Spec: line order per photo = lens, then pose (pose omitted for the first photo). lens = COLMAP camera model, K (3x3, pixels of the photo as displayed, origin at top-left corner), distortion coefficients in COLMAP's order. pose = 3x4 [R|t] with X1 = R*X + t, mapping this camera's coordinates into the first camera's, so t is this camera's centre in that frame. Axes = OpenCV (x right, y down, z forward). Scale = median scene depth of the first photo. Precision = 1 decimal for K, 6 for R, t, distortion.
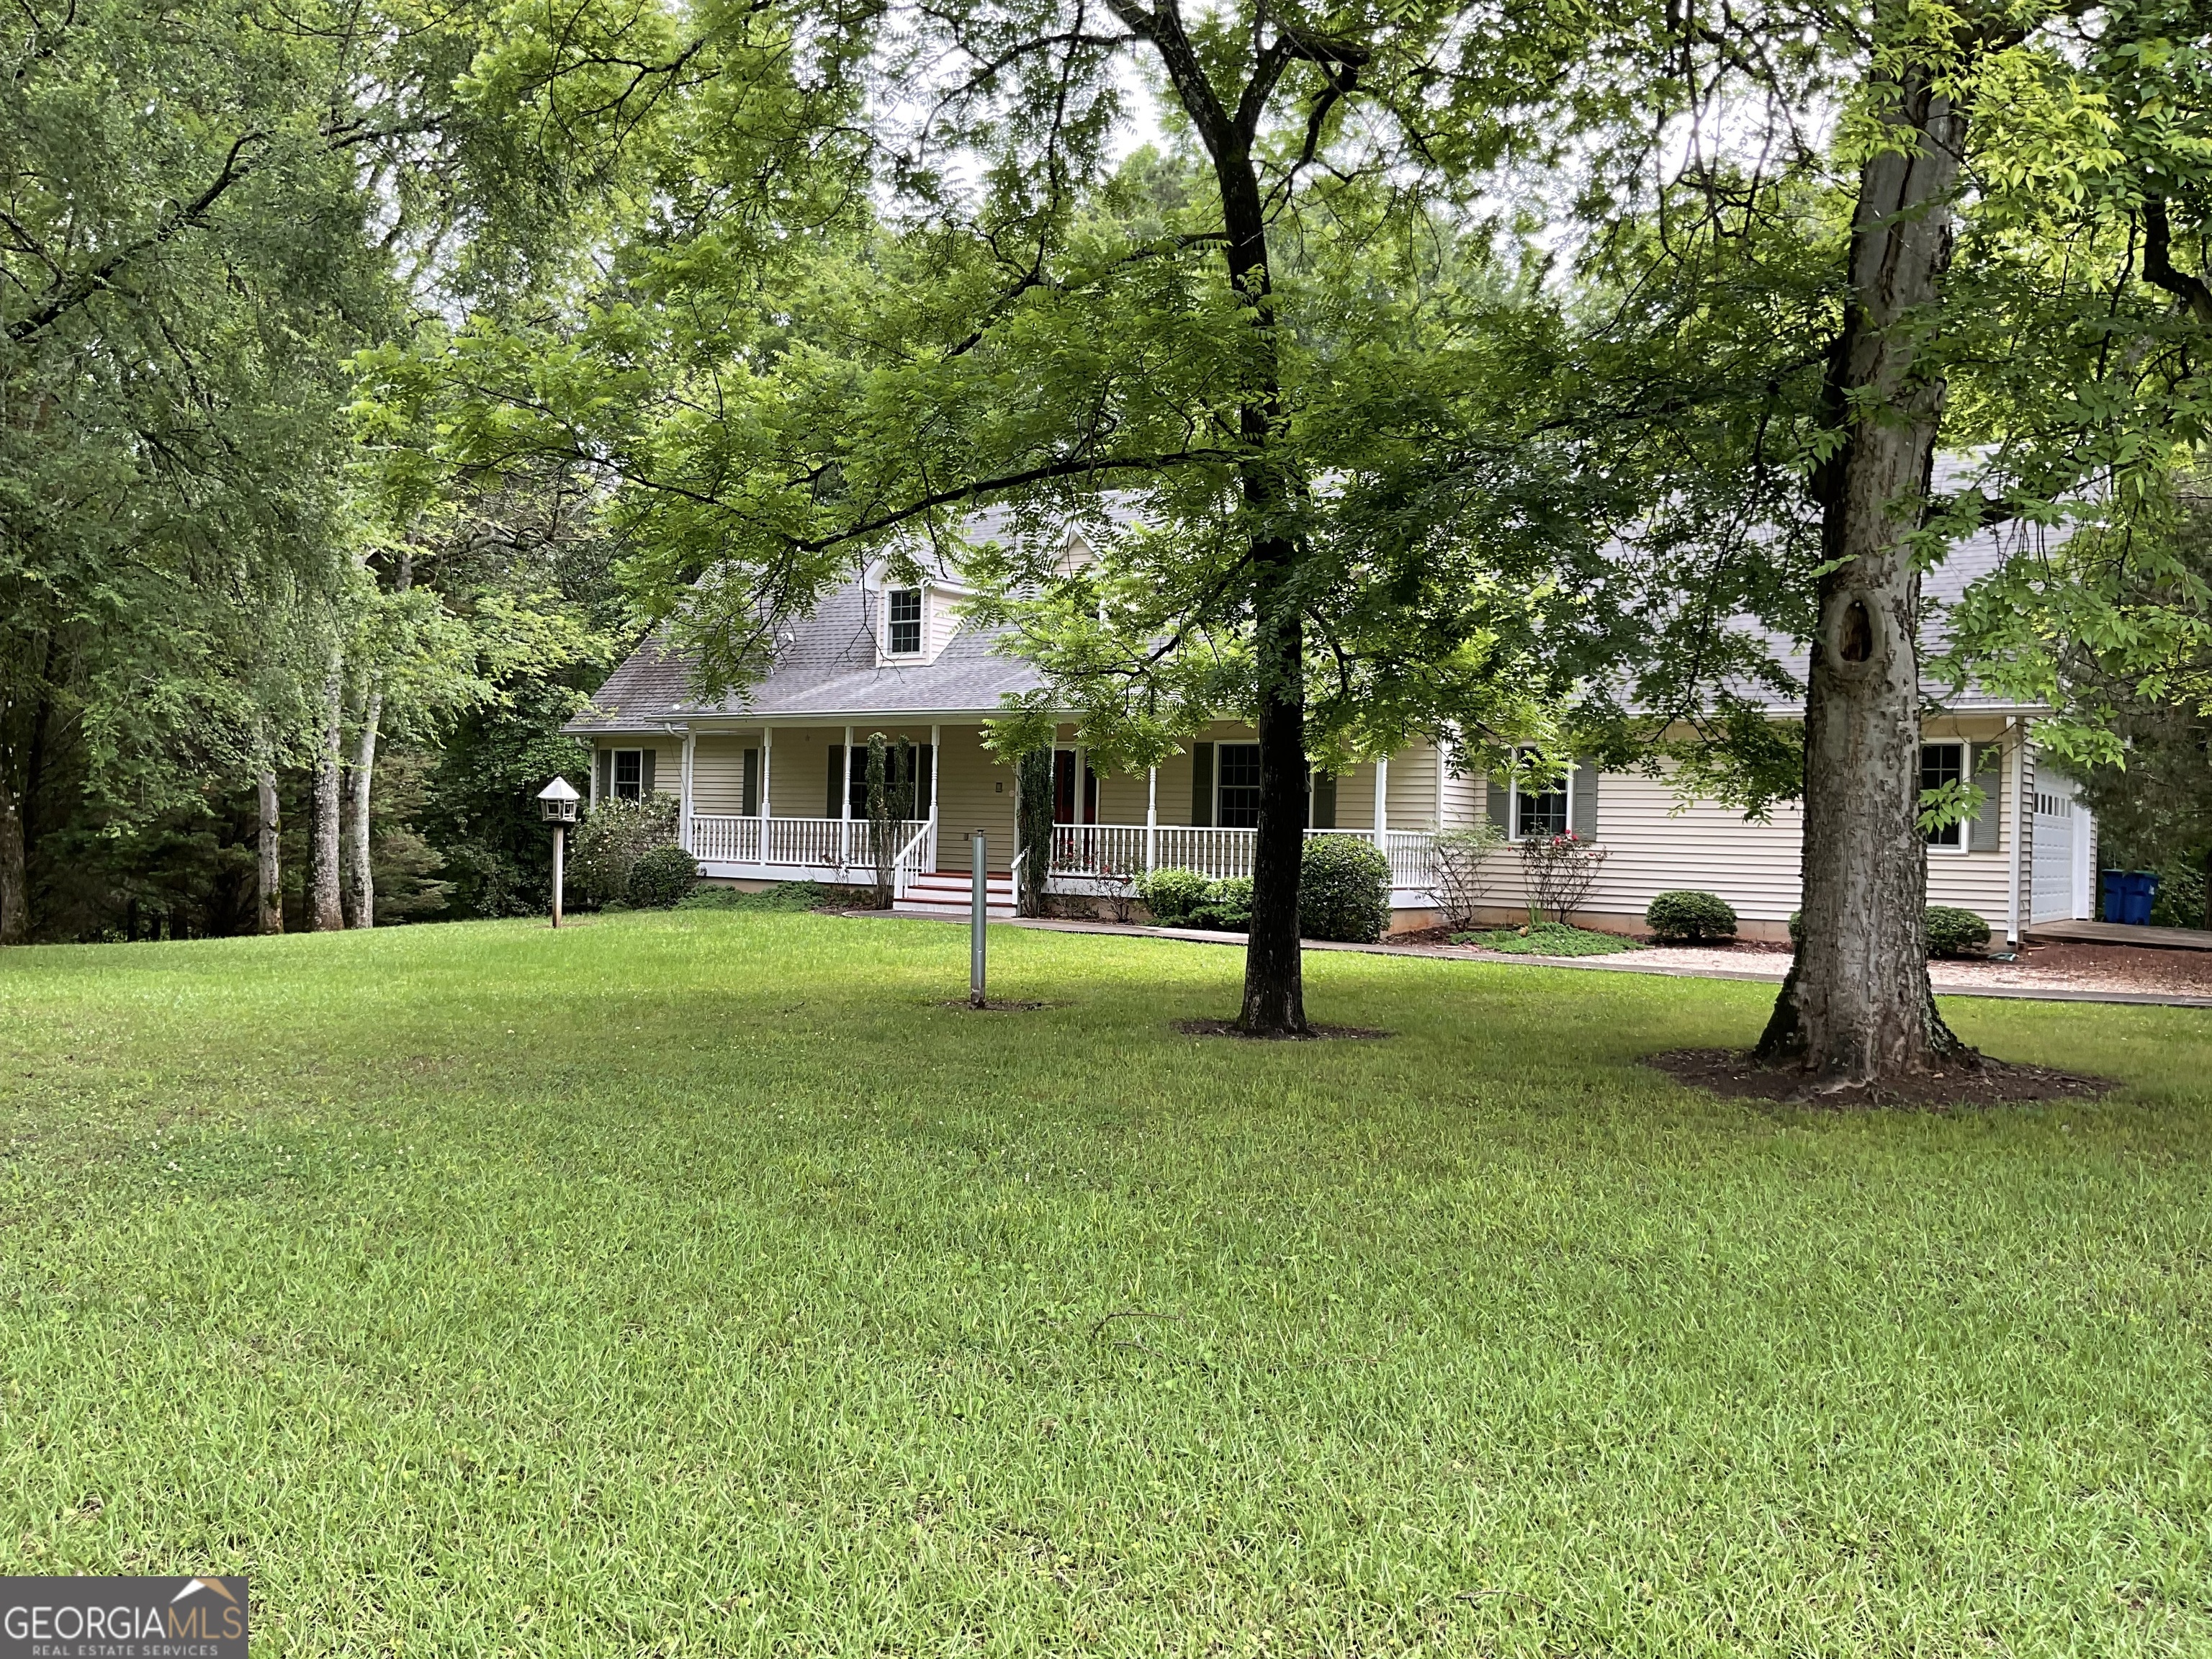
lens RADIAL K [[1835.2, 0, 1109.5], [0, 1835.2, 830.8], [0, 0, 1]] dist [0.069590, -0.135844]
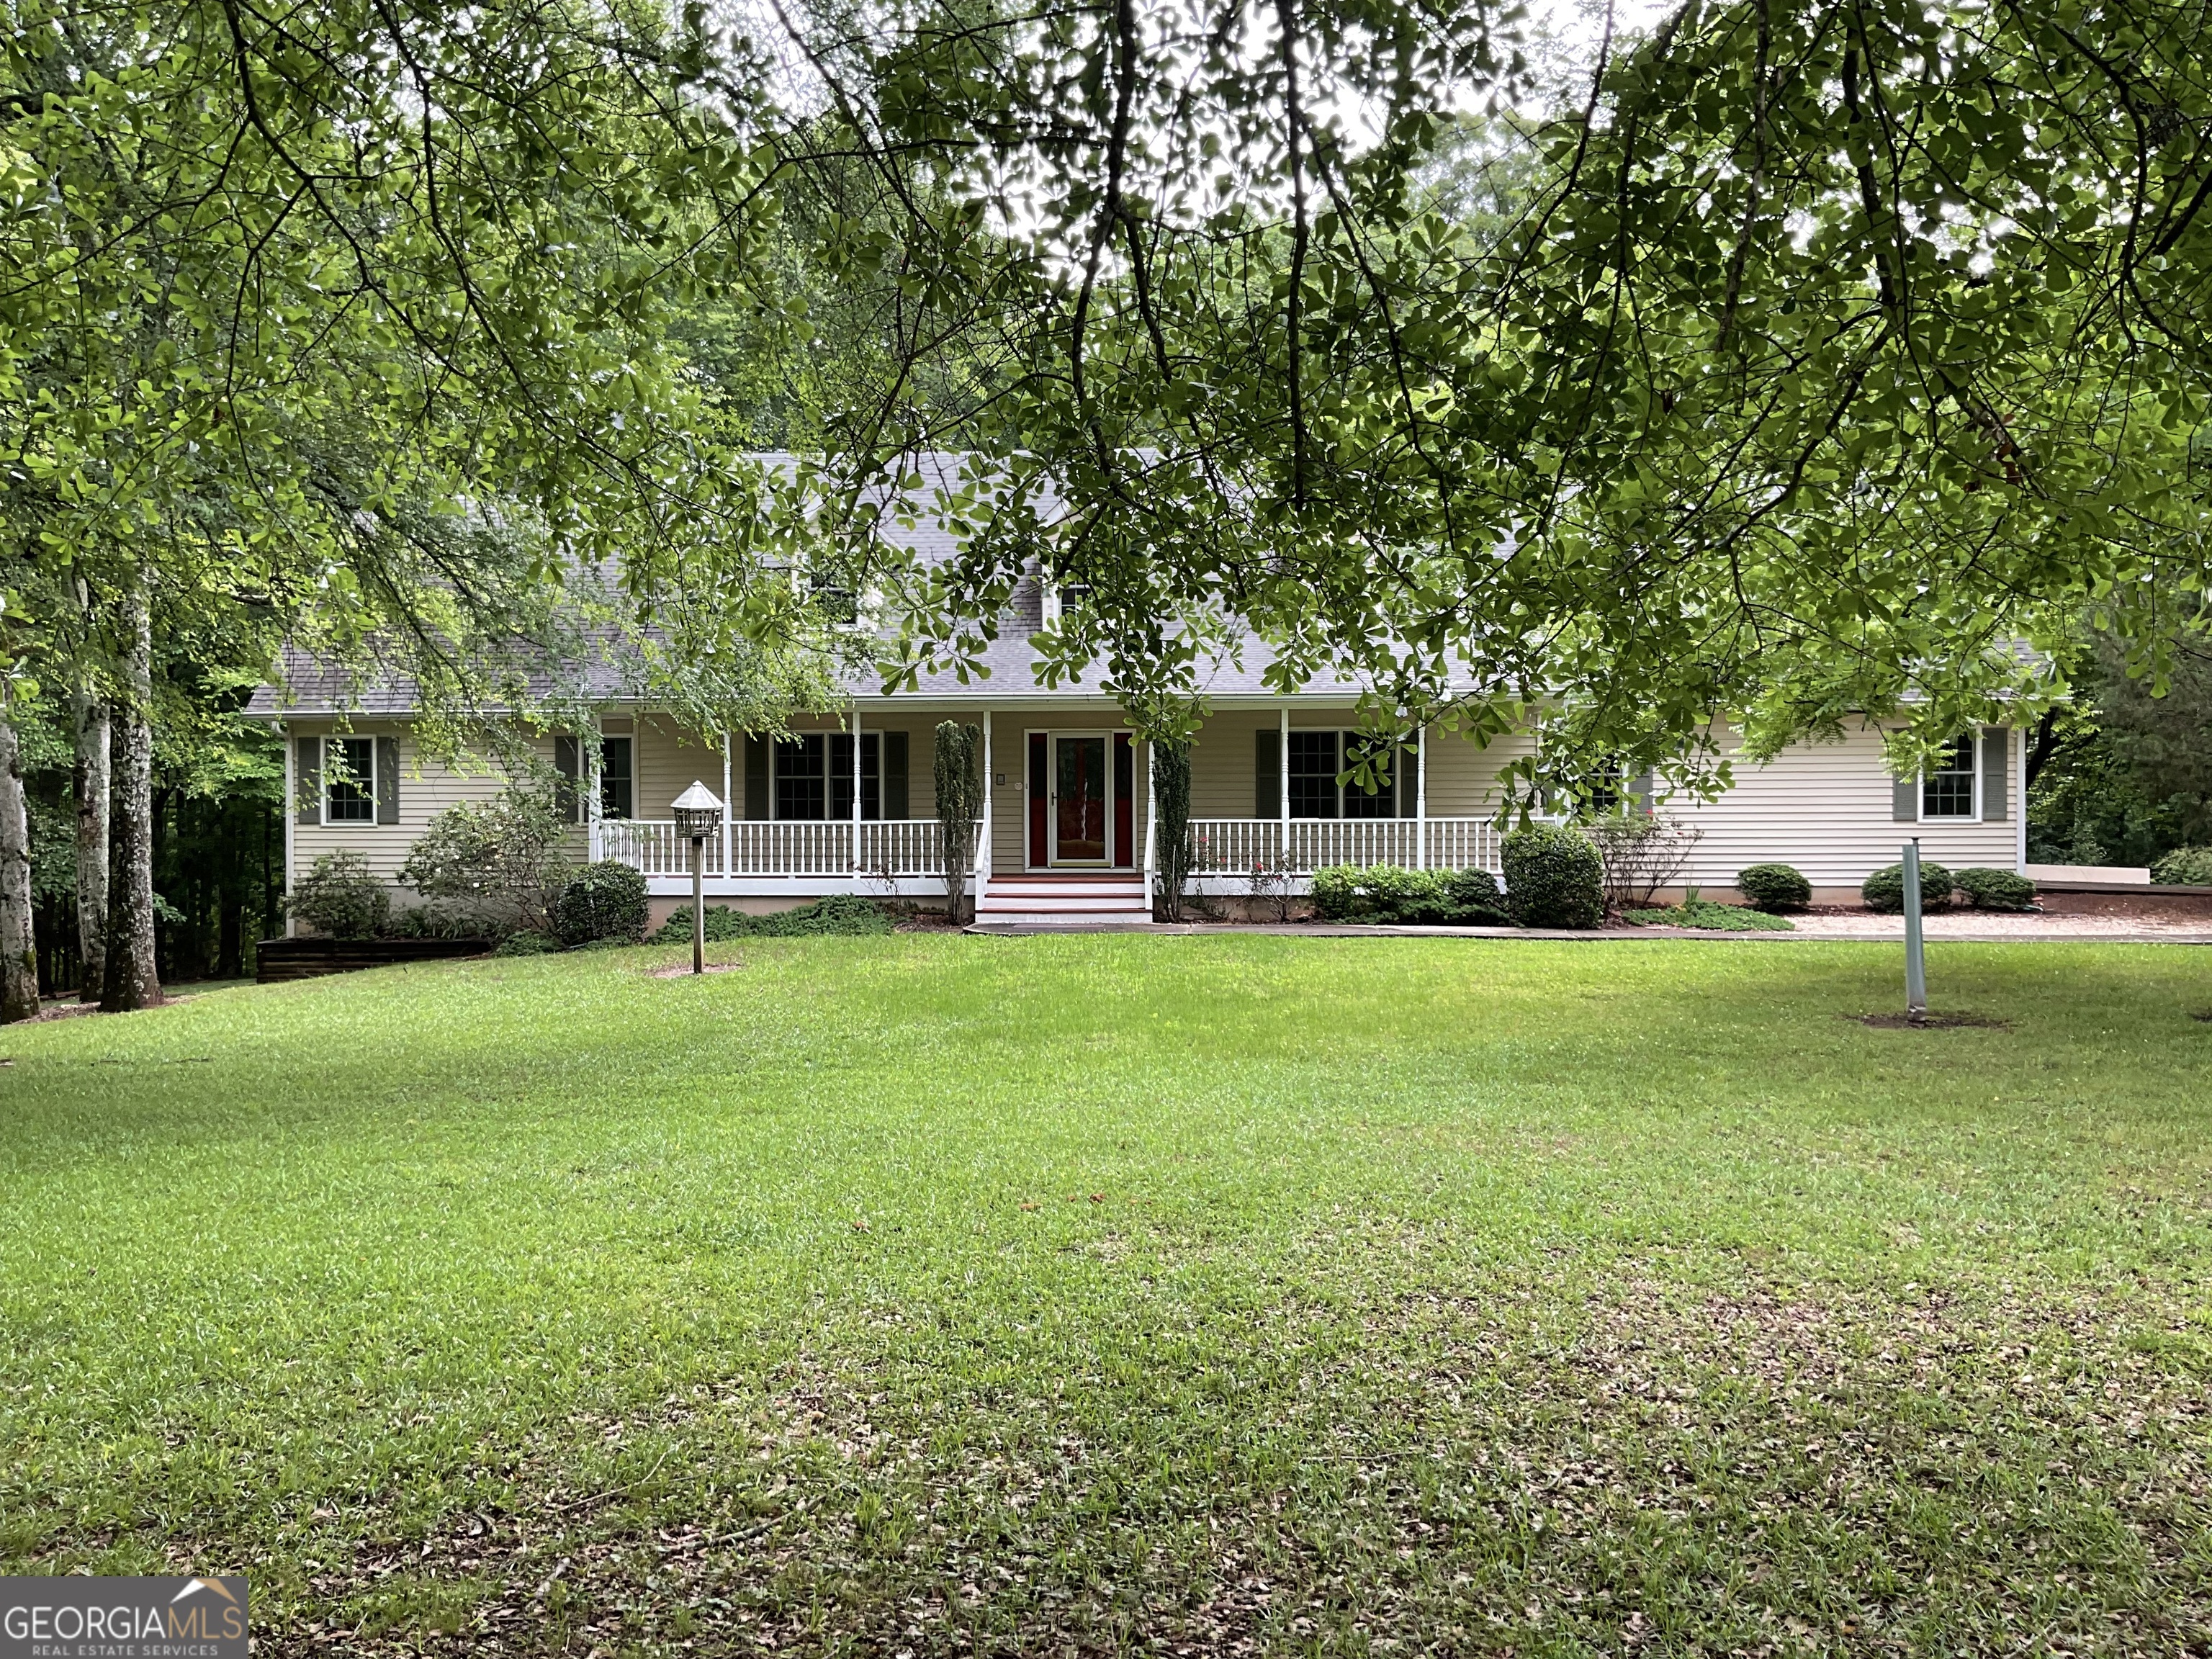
lens RADIAL K [[1835.2, 0, 1092.1], [0, 1835.2, 837.2], [0, 0, 1]] dist [0.069590, -0.135844]
pose [[0.864536, -0.032679, 0.501507, -0.527328], [0.026406, 0.999459, 0.019607, -0.013863], [-0.501876, -0.003708, 0.864932, 0.232787]]
